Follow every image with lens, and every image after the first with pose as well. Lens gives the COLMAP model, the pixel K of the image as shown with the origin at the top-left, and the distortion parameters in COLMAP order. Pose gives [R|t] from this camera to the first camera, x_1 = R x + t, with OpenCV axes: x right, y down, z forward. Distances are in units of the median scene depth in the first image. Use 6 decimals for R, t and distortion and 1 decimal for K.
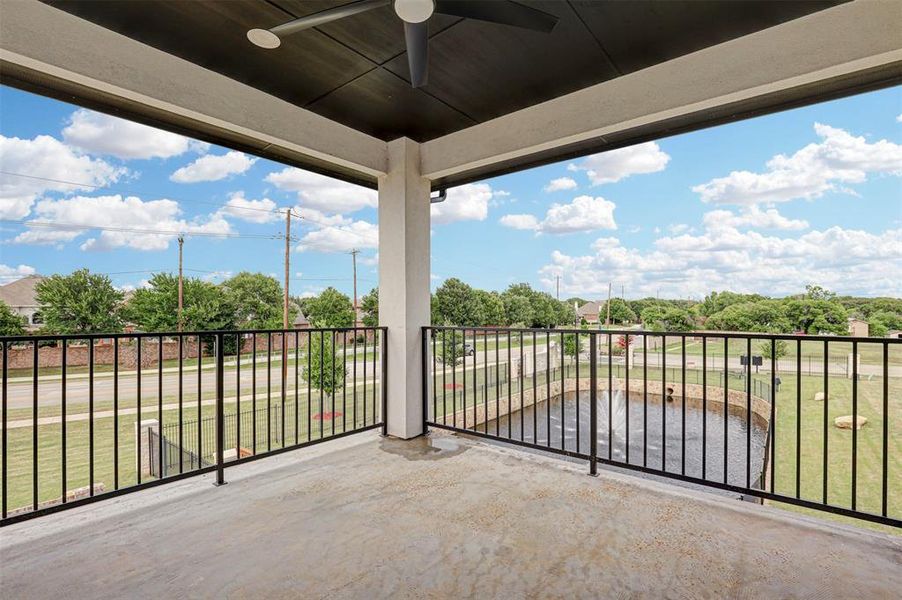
lens RADIAL K [[430.3, 0, 454.8], [0, 430.3, 316.8], [0, 0, 1]] dist [-0.014002, 0.000126]
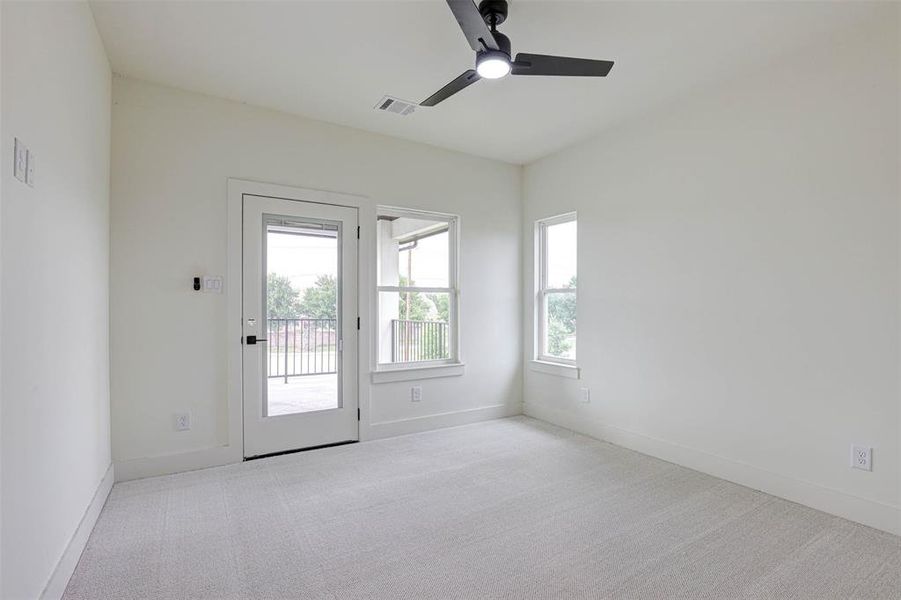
lens RADIAL K [[429.8, 0, 454.3], [0, 429.8, 316.8], [0, 0, 1]] dist [-0.014002, 0.000126]
pose [[0.947481, 0.011924, -0.319589, 0.085427], [-0.008085, 0.999878, 0.013336, -0.001732], [0.319709, -0.010051, 0.947463, -0.075014]]
